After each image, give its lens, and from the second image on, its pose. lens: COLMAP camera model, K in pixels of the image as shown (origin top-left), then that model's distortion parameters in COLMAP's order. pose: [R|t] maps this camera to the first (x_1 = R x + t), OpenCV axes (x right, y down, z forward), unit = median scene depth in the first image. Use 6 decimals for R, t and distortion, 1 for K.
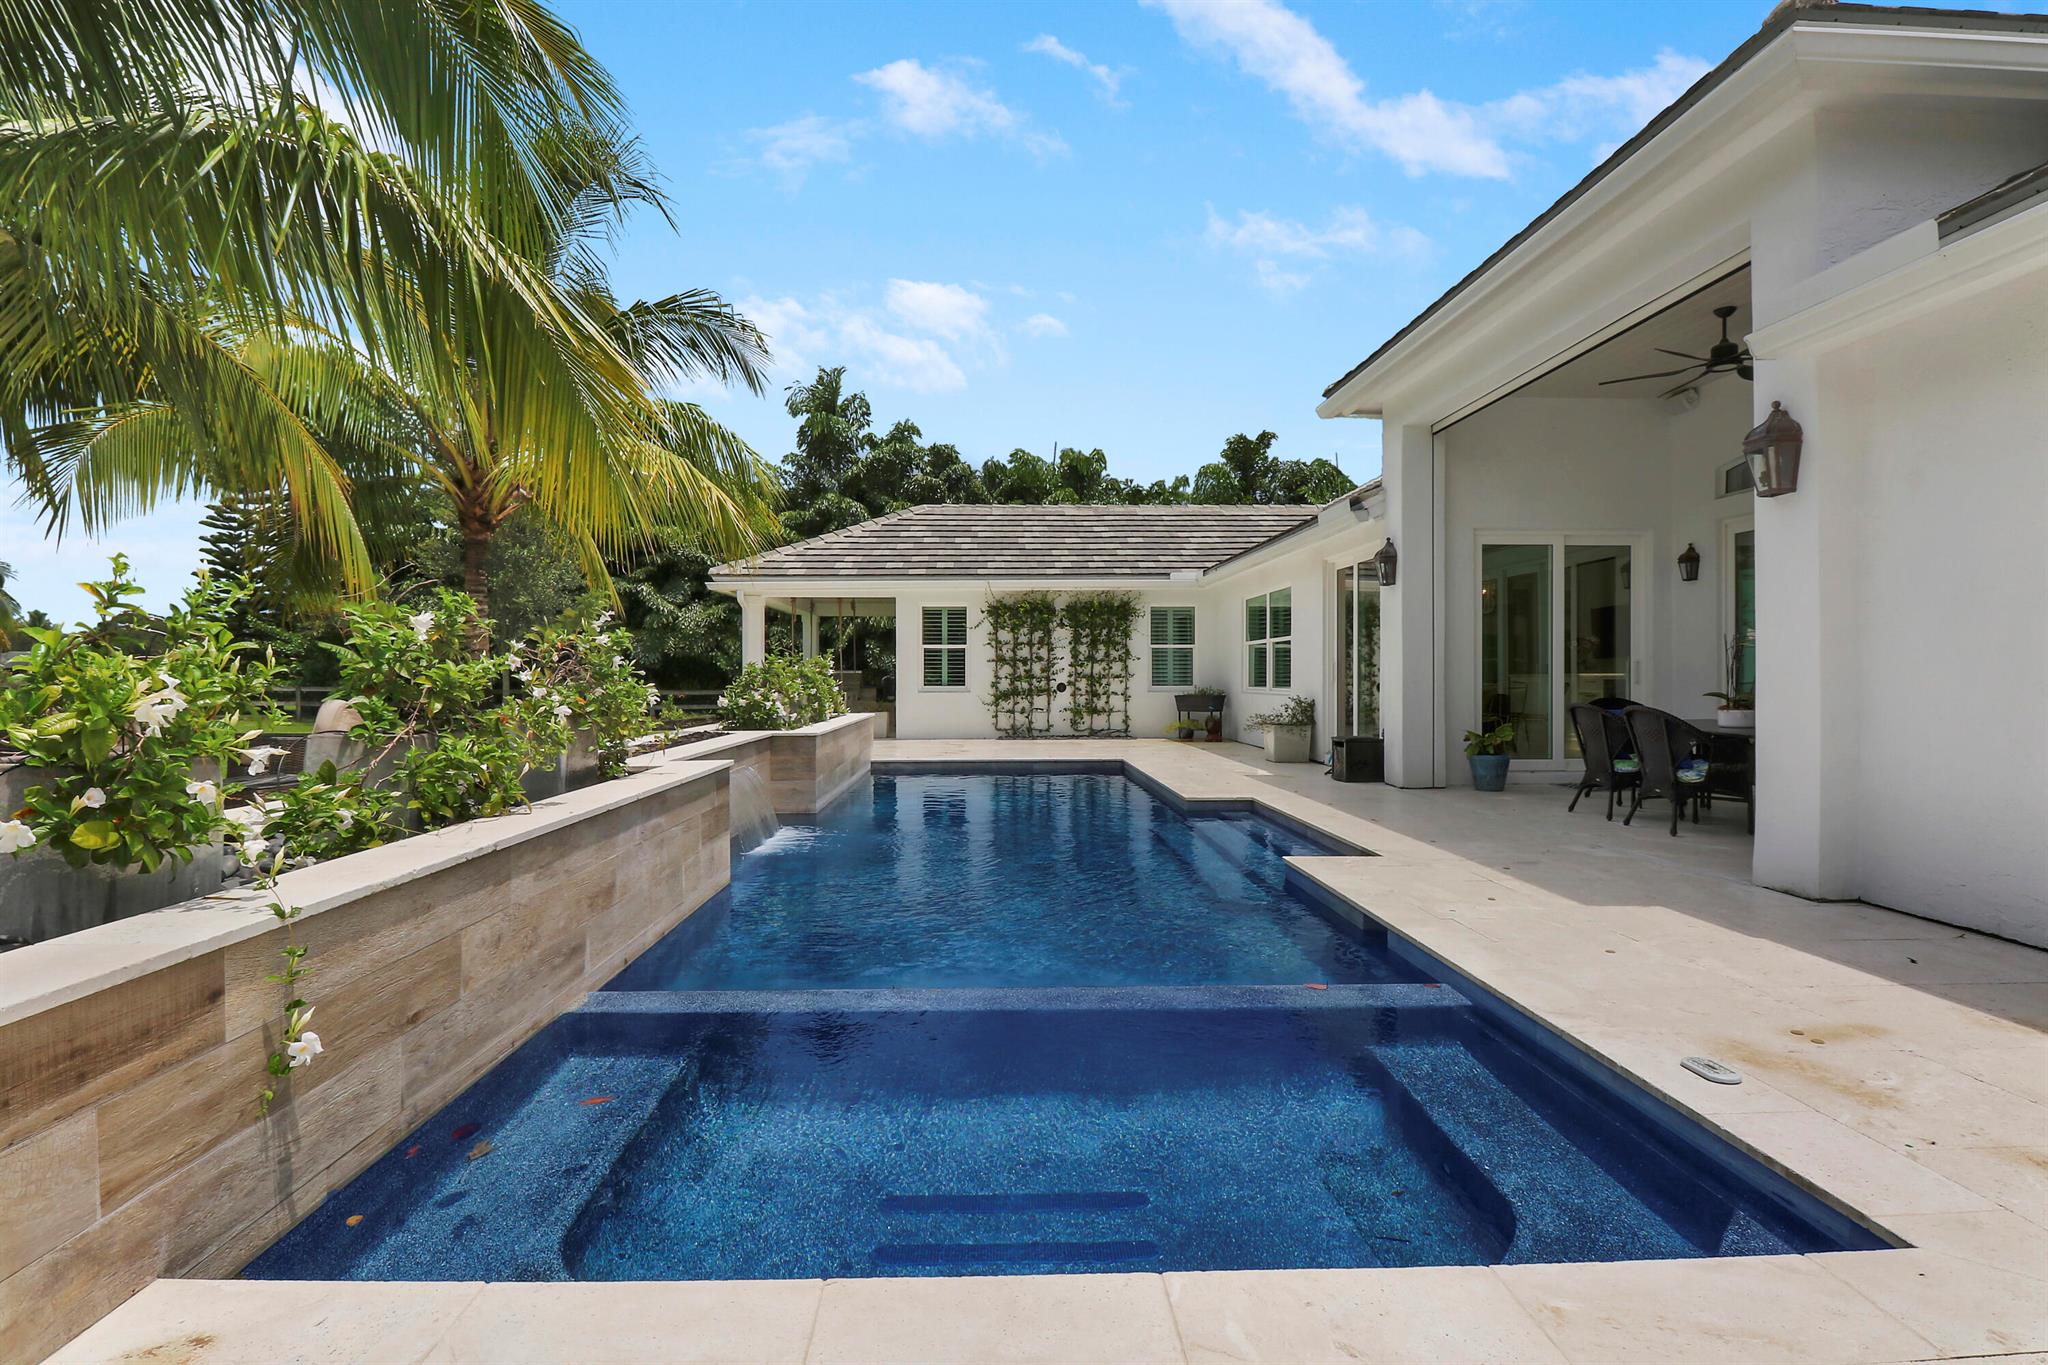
lens RADIAL K [[949.4, 0, 1024.2], [0, 949.4, 689.8], [0, 0, 1]] dist [0.000805, -0.013994]
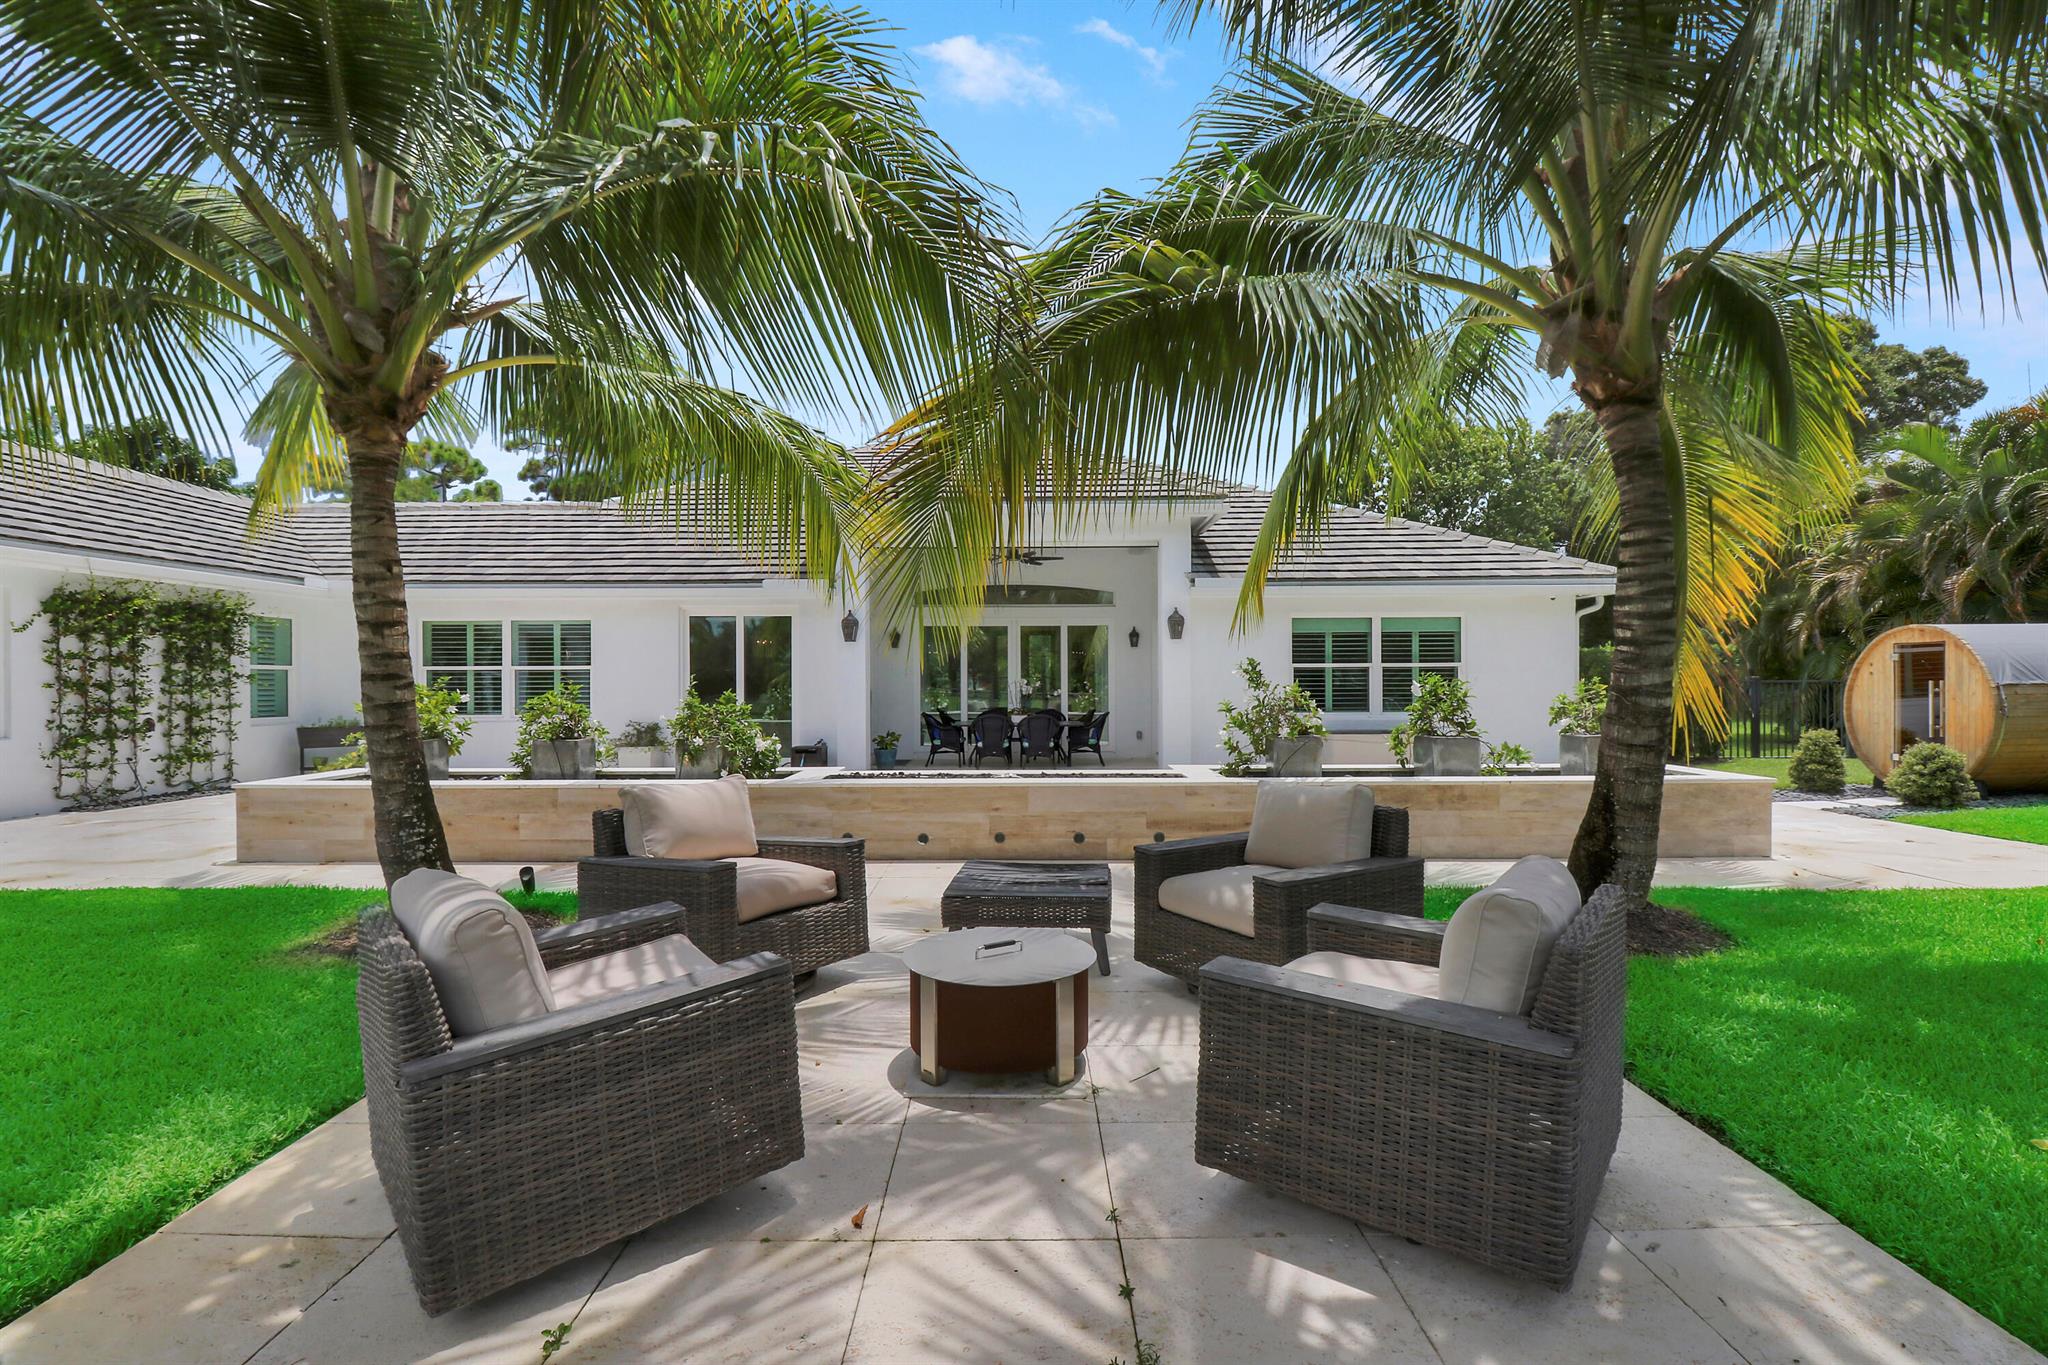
lens RADIAL K [[949.4, 0, 1024.2], [0, 949.4, 689.8], [0, 0, 1]] dist [0.000805, -0.013994]
pose [[0.032973, -0.005518, 0.999441, -0.607690], [0.029629, 0.999551, 0.004542, -0.011926], [-0.999017, 0.029463, 0.033121, 0.359220]]
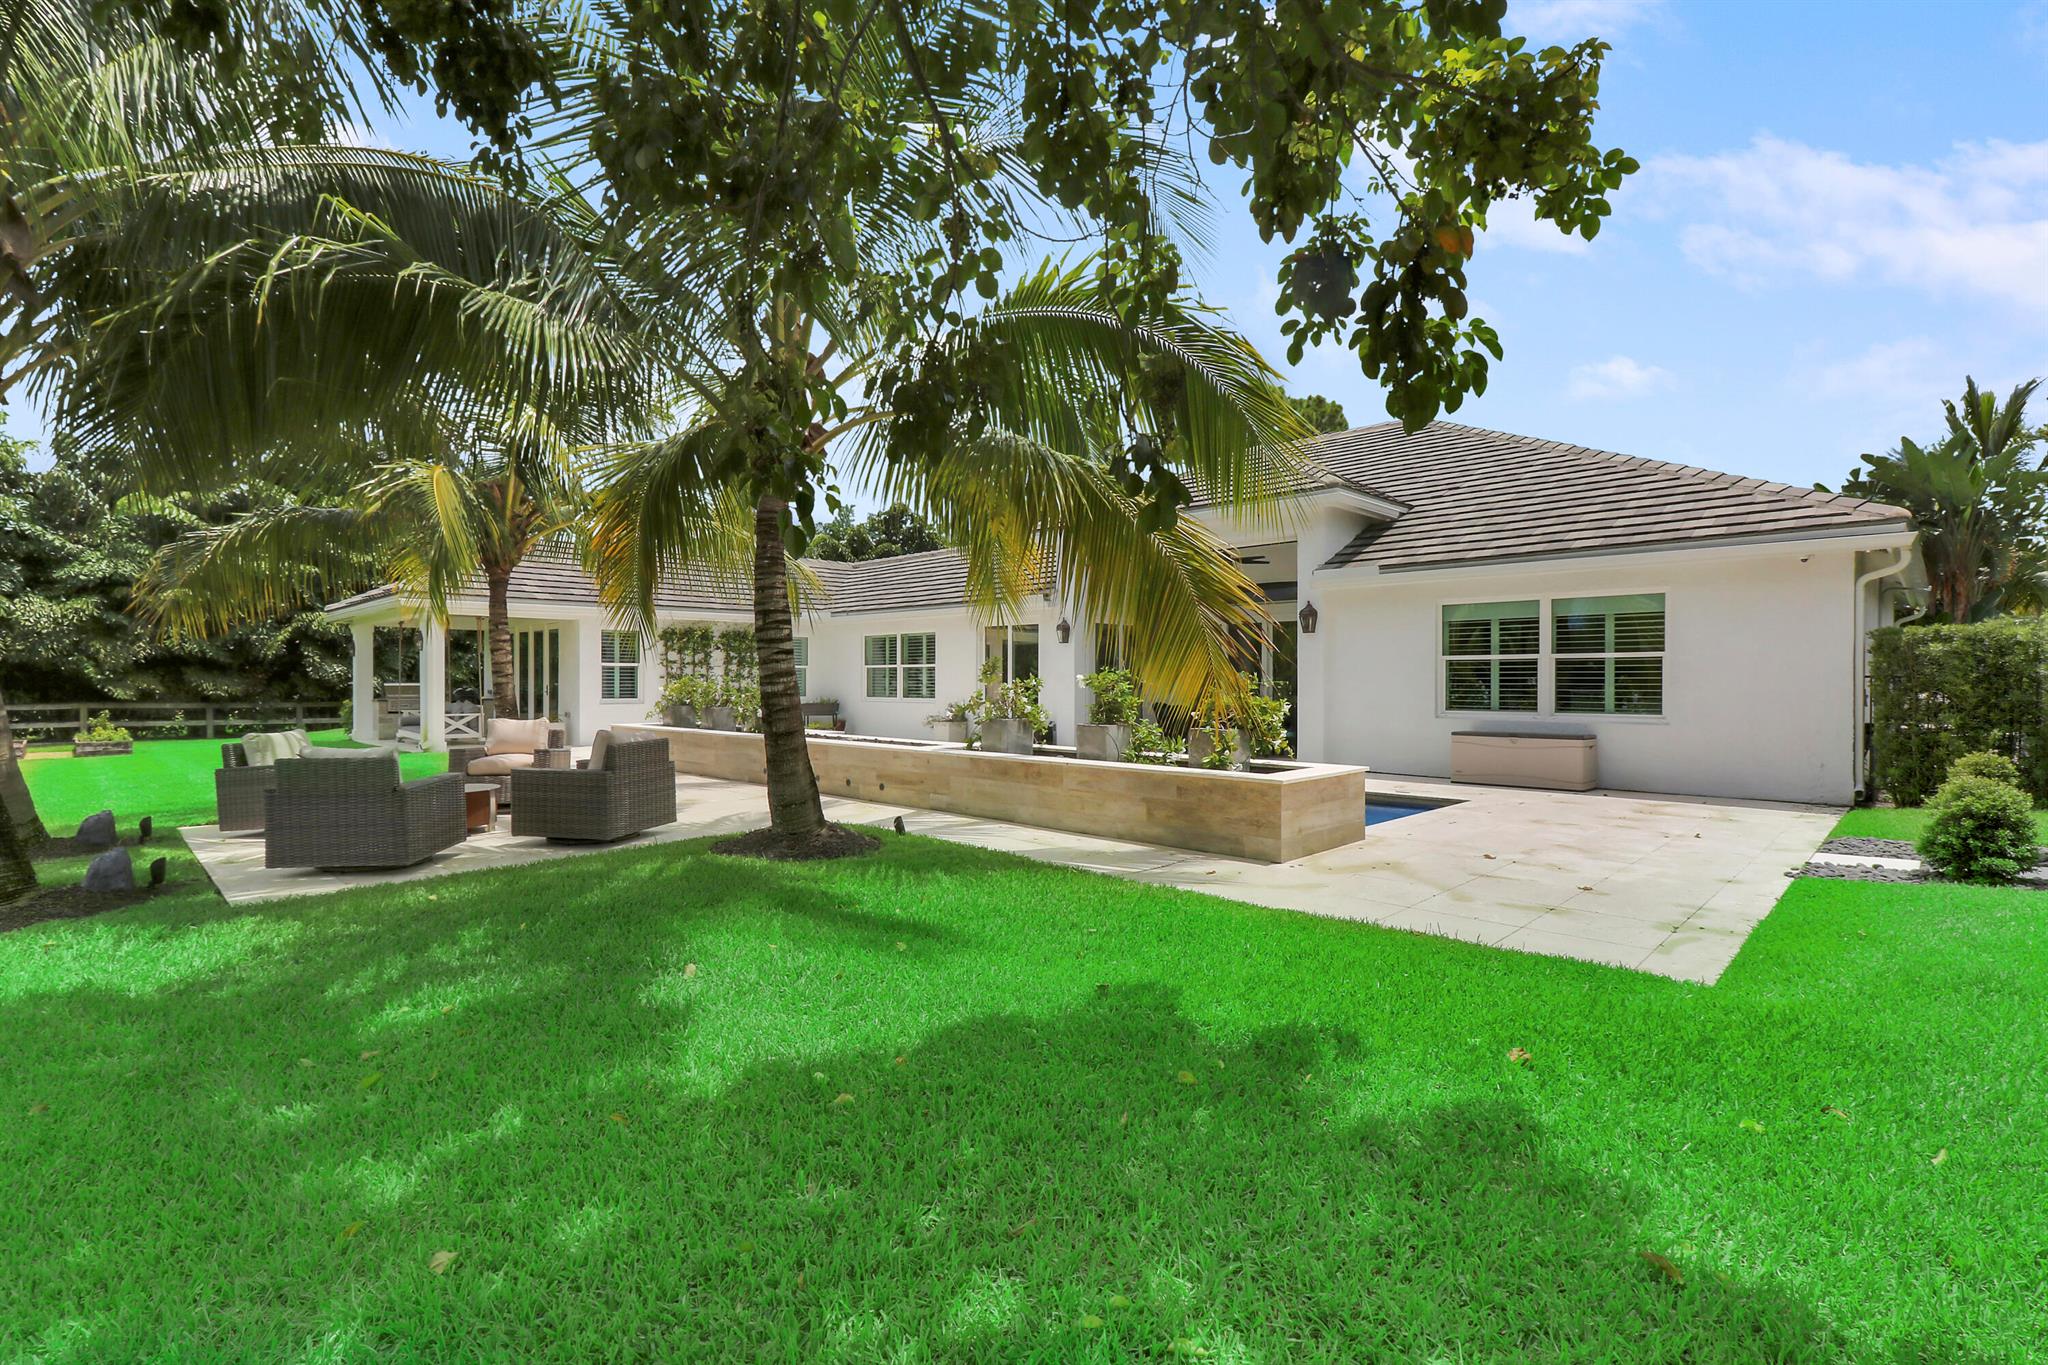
lens RADIAL K [[949.4, 0, 1024.2], [0, 949.4, 689.8], [0, 0, 1]] dist [0.000805, -0.013994]
pose [[0.728479, -0.005964, 0.685042, -0.521483], [0.016950, 0.999813, -0.009321, 0.004490], [-0.684859, 0.018402, 0.728444, -0.183872]]
